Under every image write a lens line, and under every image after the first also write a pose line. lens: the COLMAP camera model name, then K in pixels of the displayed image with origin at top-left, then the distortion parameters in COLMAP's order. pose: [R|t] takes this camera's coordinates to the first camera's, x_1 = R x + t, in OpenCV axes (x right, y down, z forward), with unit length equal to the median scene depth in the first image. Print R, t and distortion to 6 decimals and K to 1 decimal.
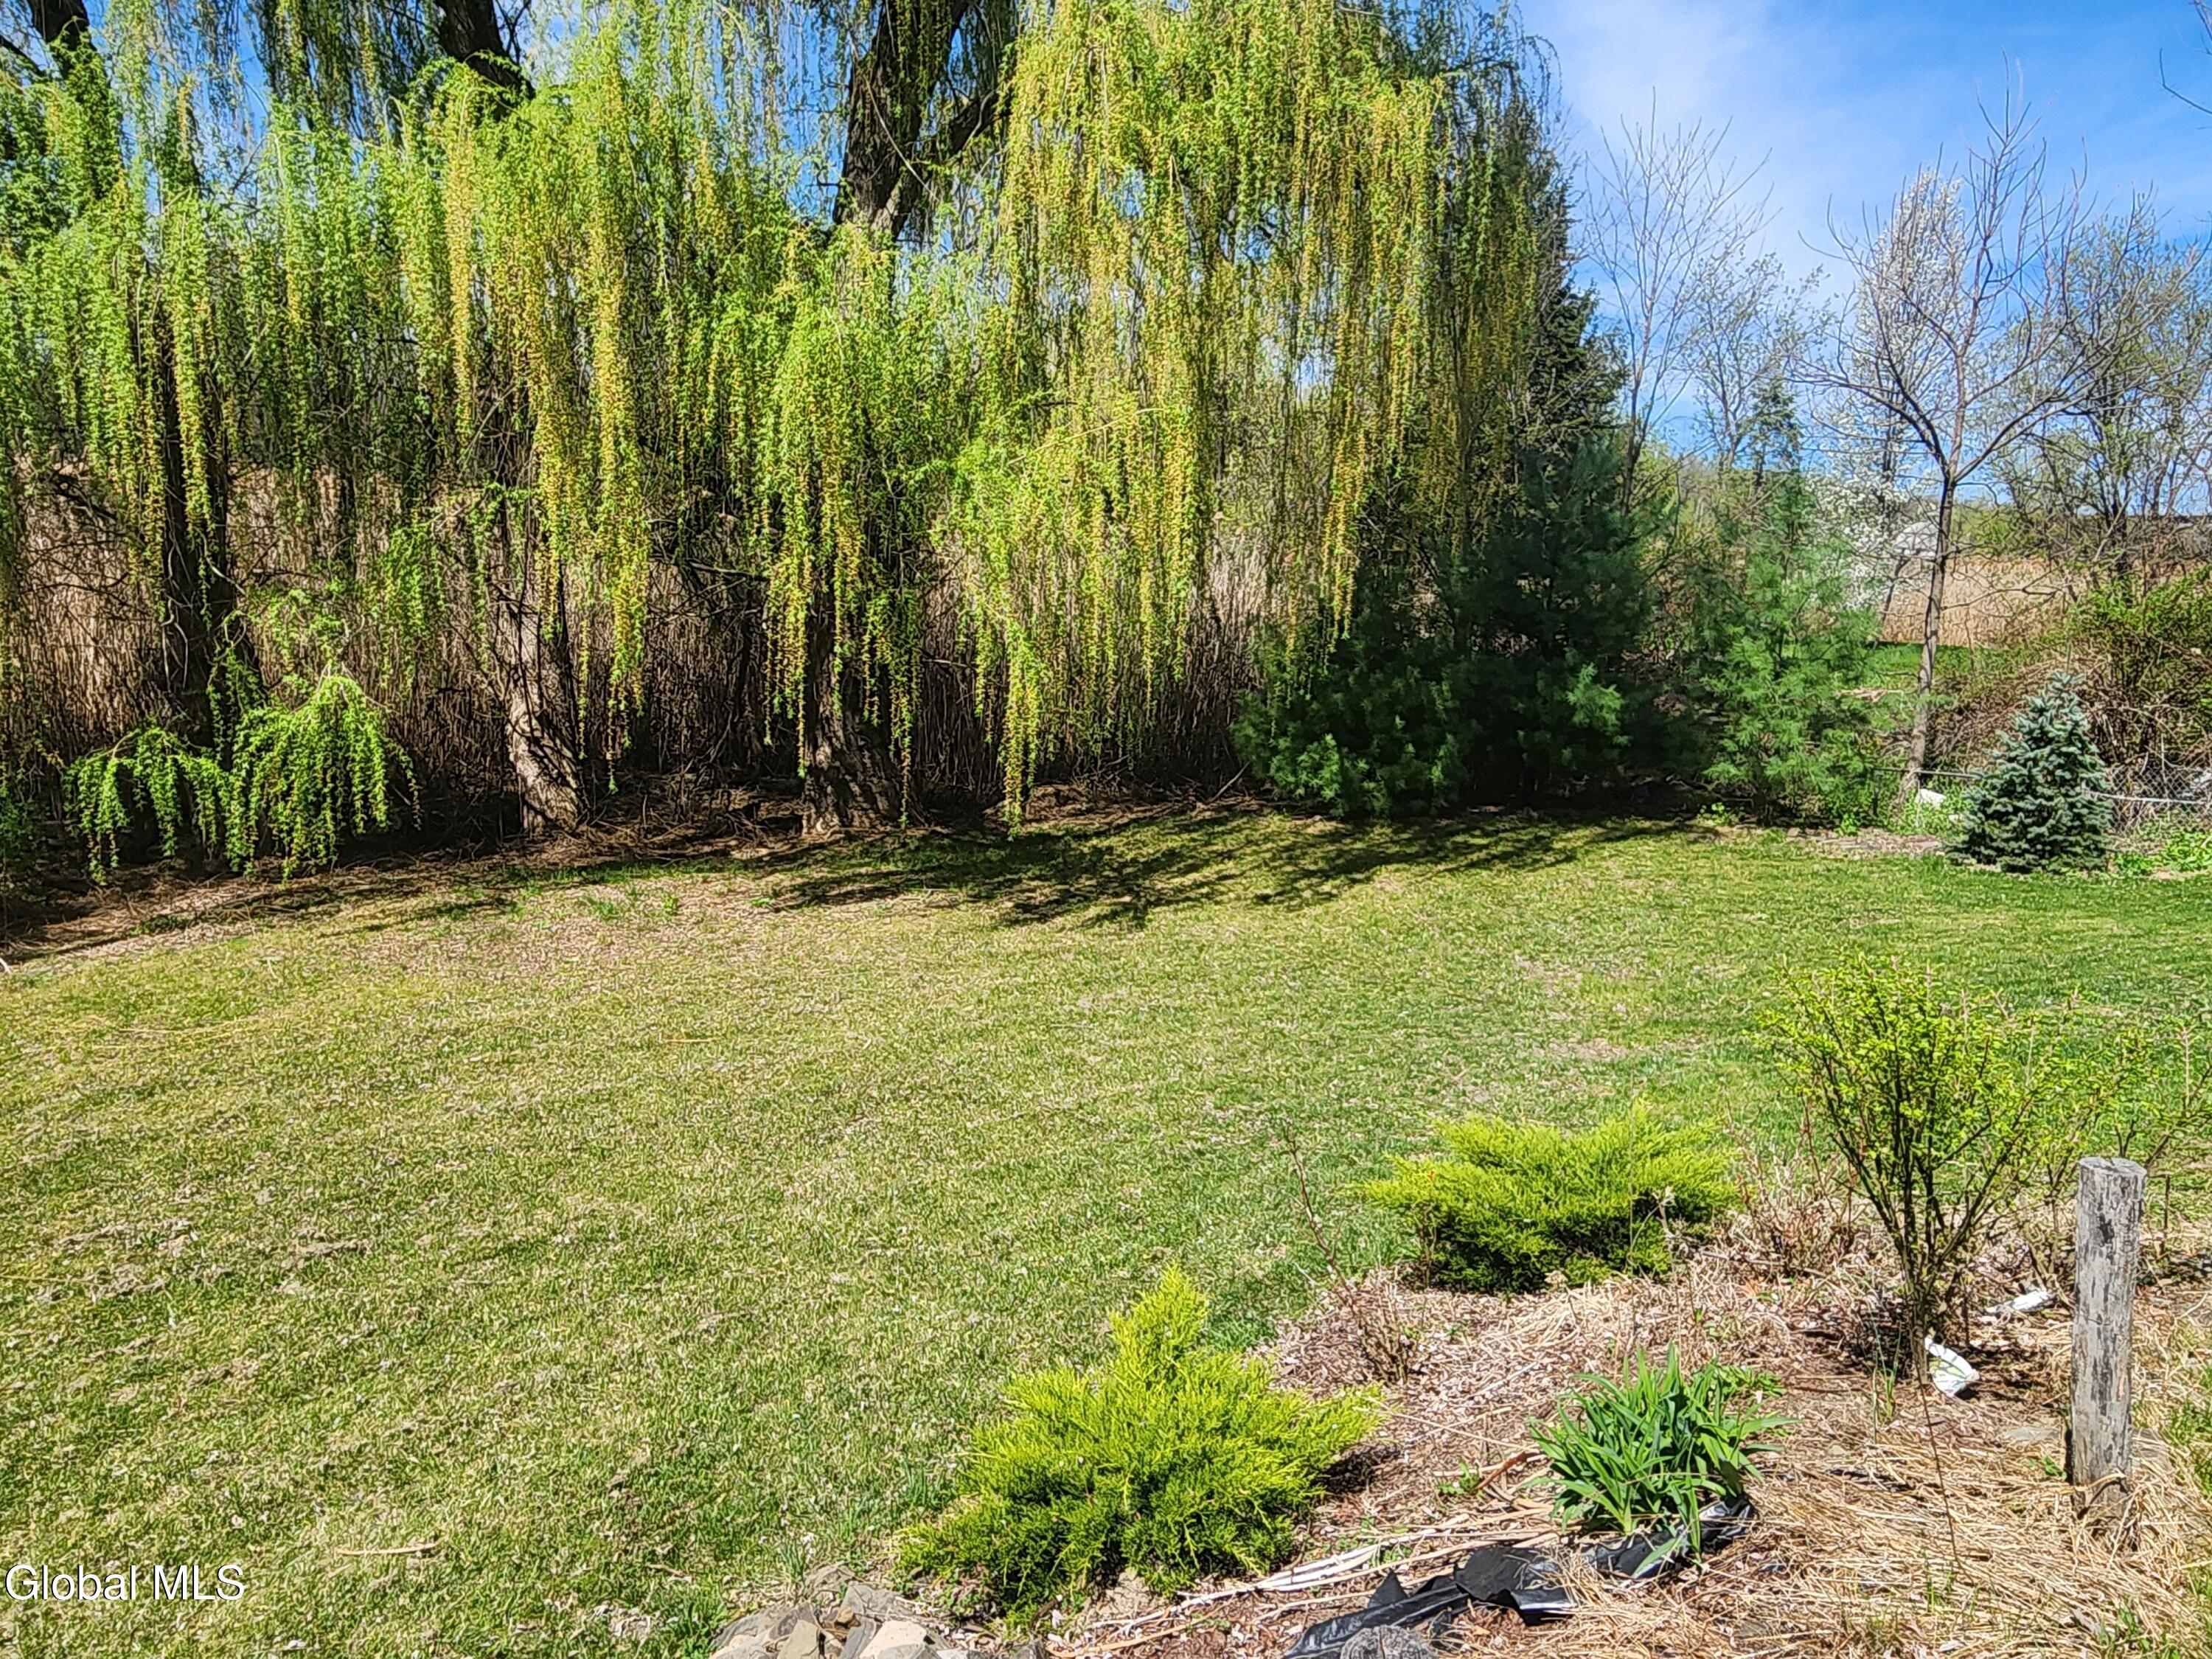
lens RADIAL K [[1474.8, 0, 1109.2], [0, 1474.8, 825.6], [0, 0, 1]] dist [0.007948, -0.007612]
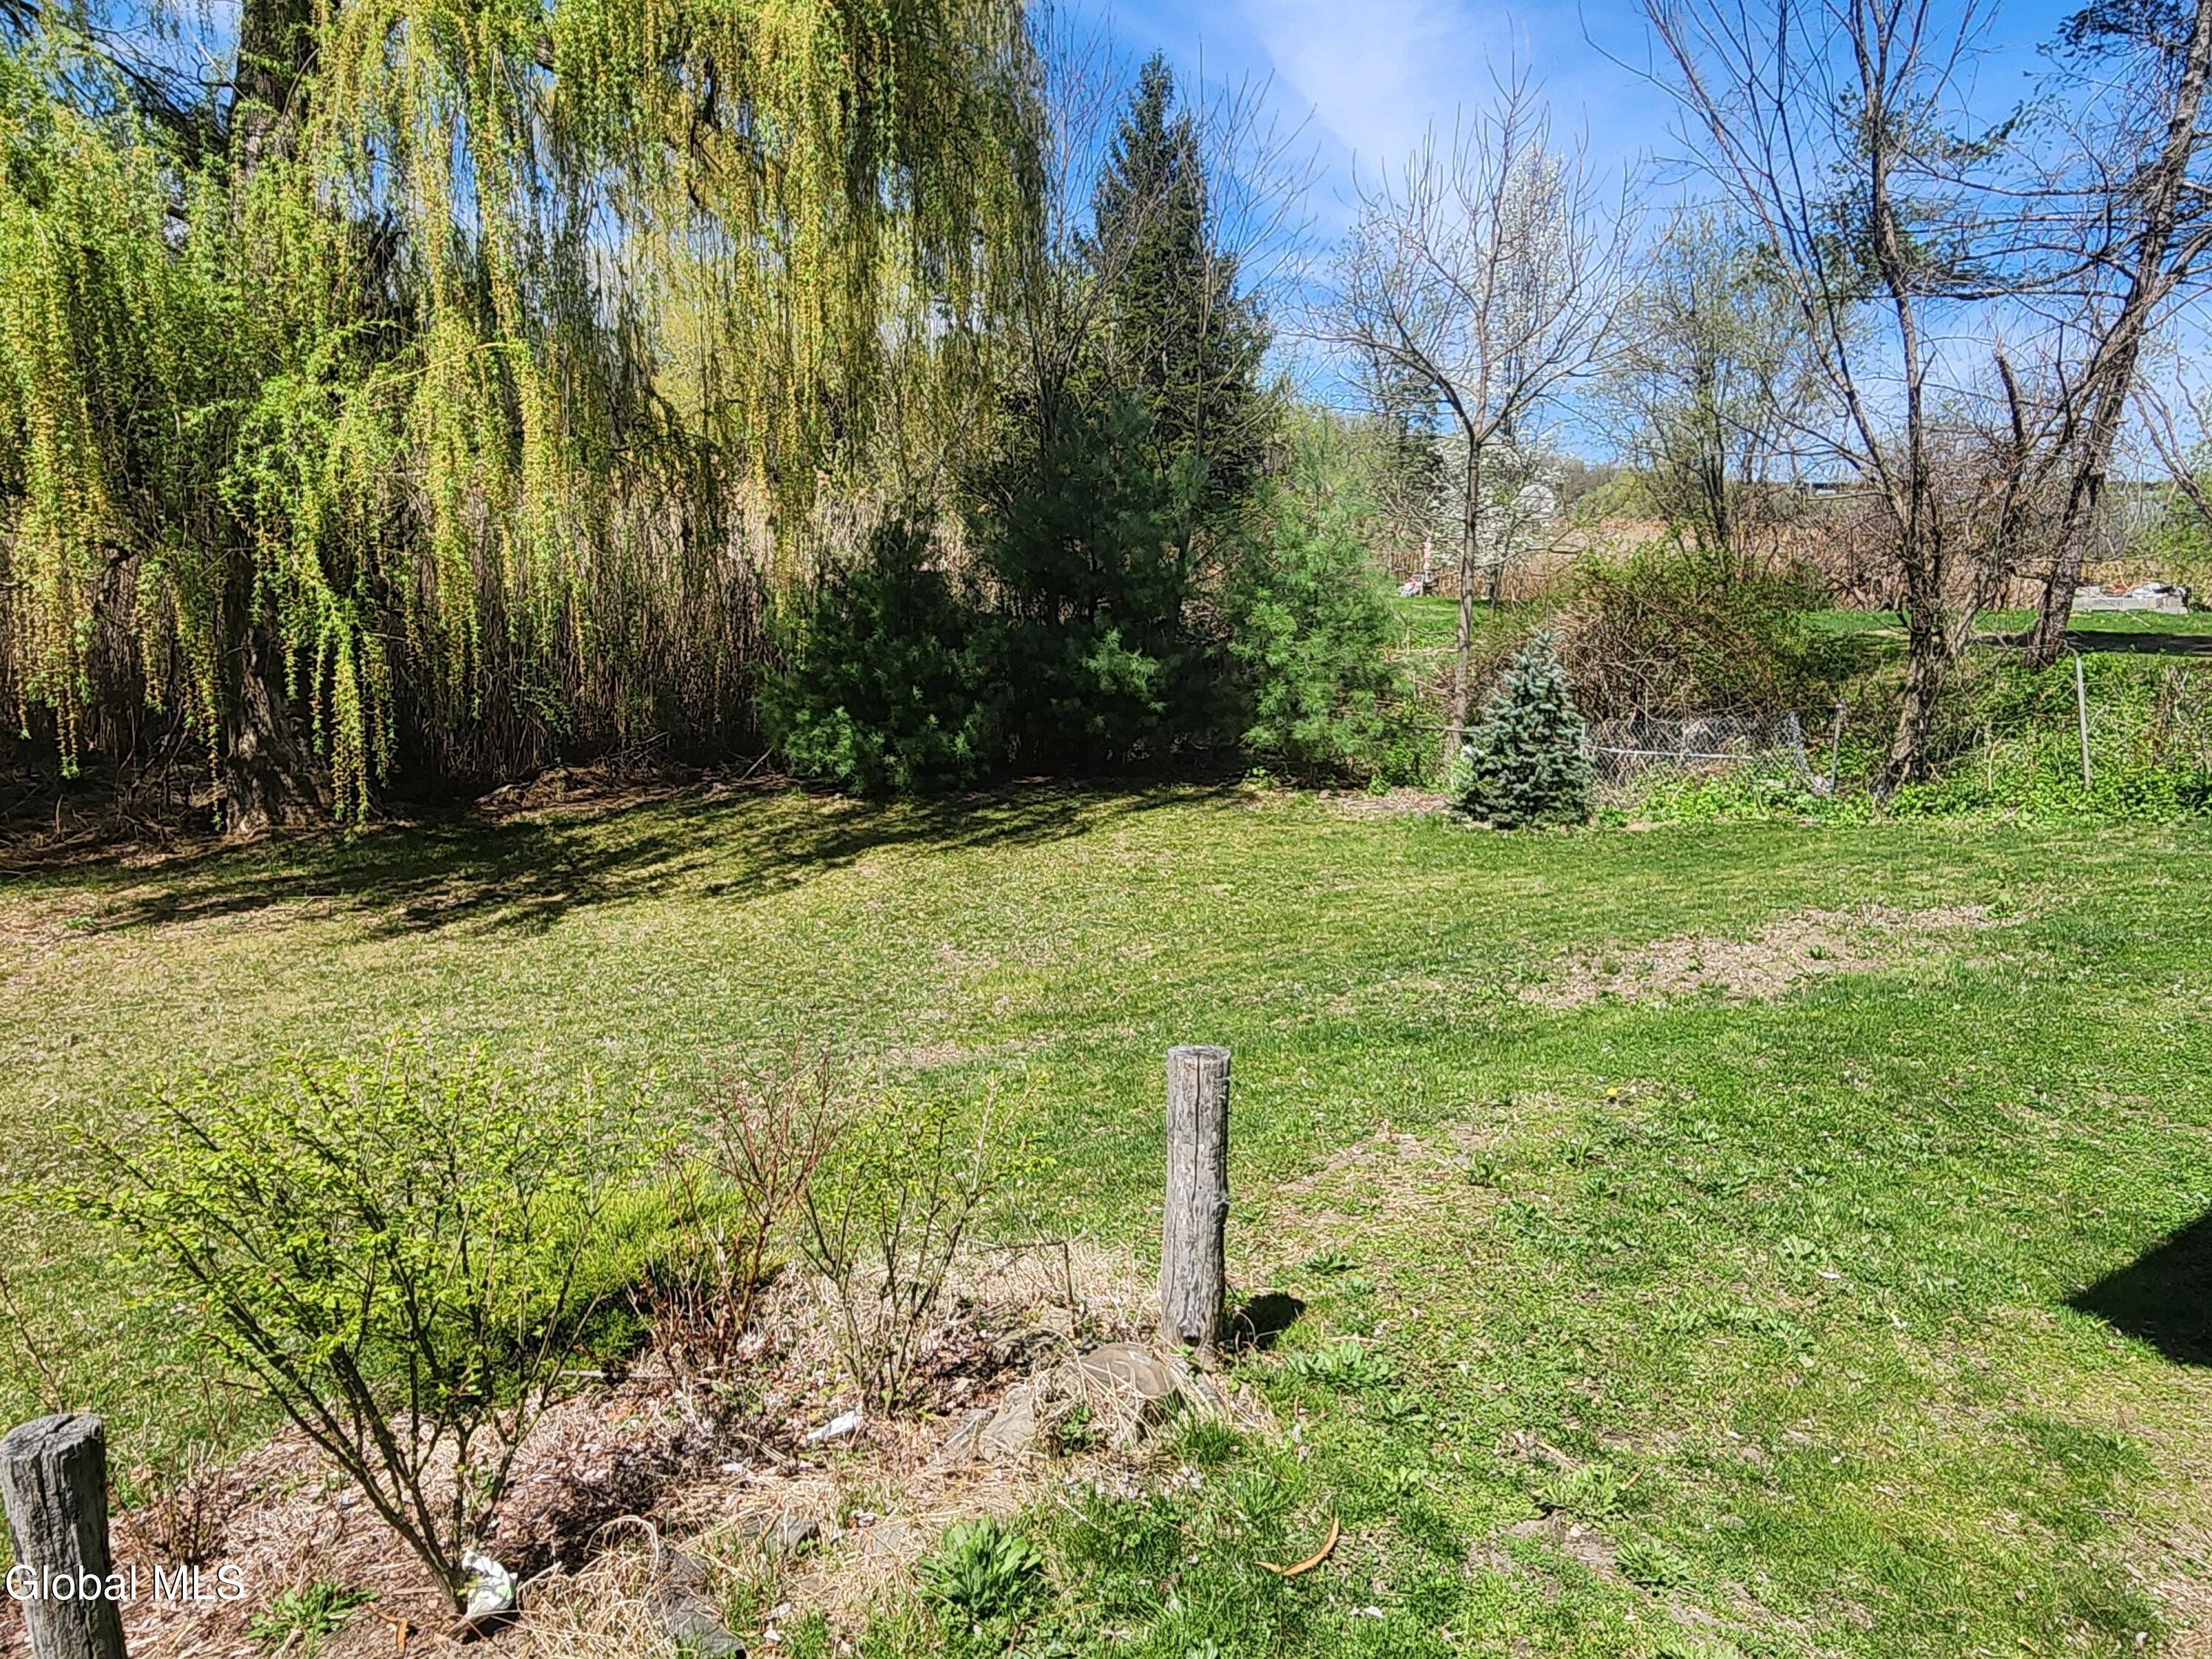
lens RADIAL K [[1474.8, 0, 1101.1], [0, 1474.8, 833.8], [0, 0, 1]] dist [0.007948, -0.007612]
pose [[0.984716, -0.037570, 0.170069, 0.162633], [0.032791, 0.998987, 0.030824, -0.005133], [-0.171054, -0.024776, 0.984950, 0.049138]]
